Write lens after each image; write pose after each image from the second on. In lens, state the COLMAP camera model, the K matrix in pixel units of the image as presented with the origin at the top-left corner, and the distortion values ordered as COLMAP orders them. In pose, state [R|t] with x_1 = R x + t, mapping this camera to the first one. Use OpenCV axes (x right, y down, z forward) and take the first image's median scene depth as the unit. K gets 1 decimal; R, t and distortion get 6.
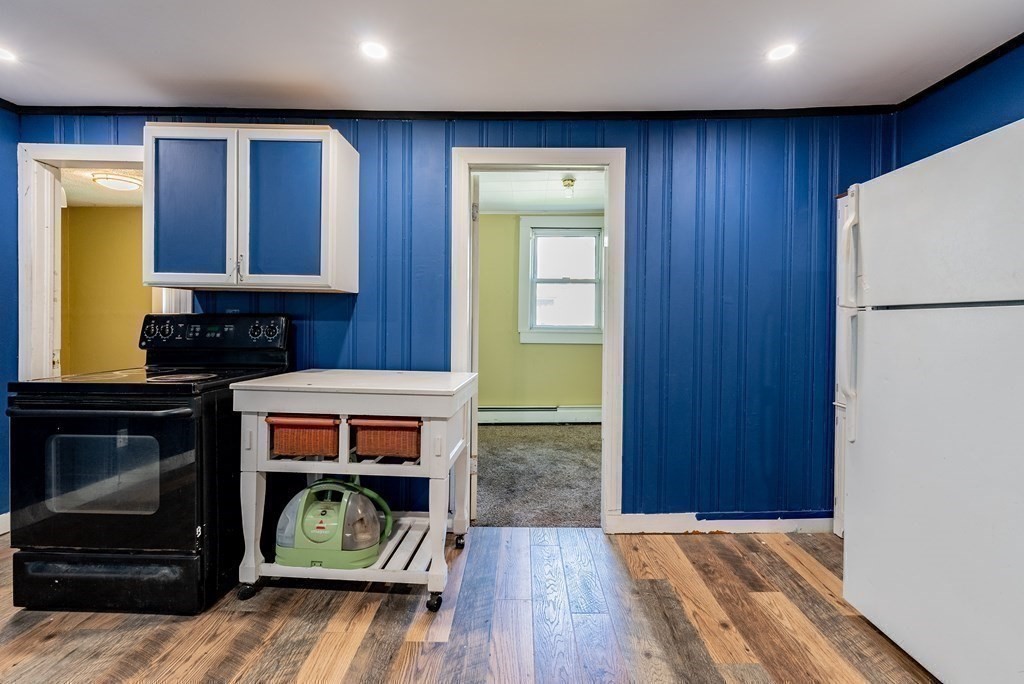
lens RADIAL K [[430.9, 0, 530.2], [0, 430.9, 321.5], [0, 0, 1]] dist [0.001512, -0.001534]
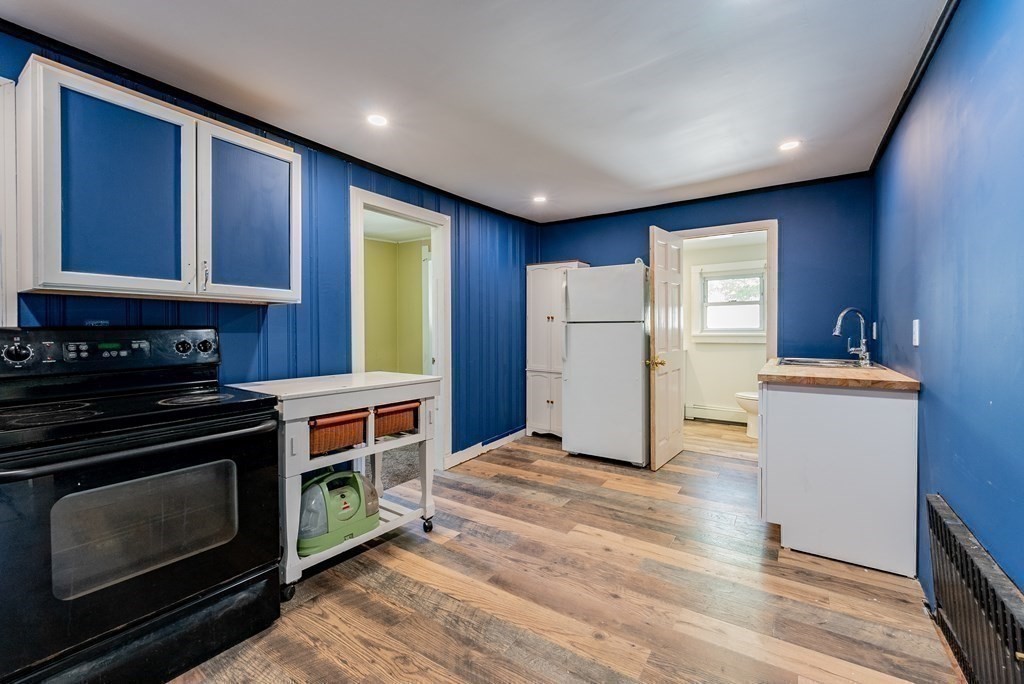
lens RADIAL K [[430.9, 0, 494.8], [0, 430.9, 327.8], [0, 0, 1]] dist [0.001512, -0.001534]
pose [[0.574001, -0.011135, 0.818779, -1.056201], [0.010807, 0.999923, 0.006021, -0.014405], [-0.818783, 0.005393, 0.574078, -0.012458]]
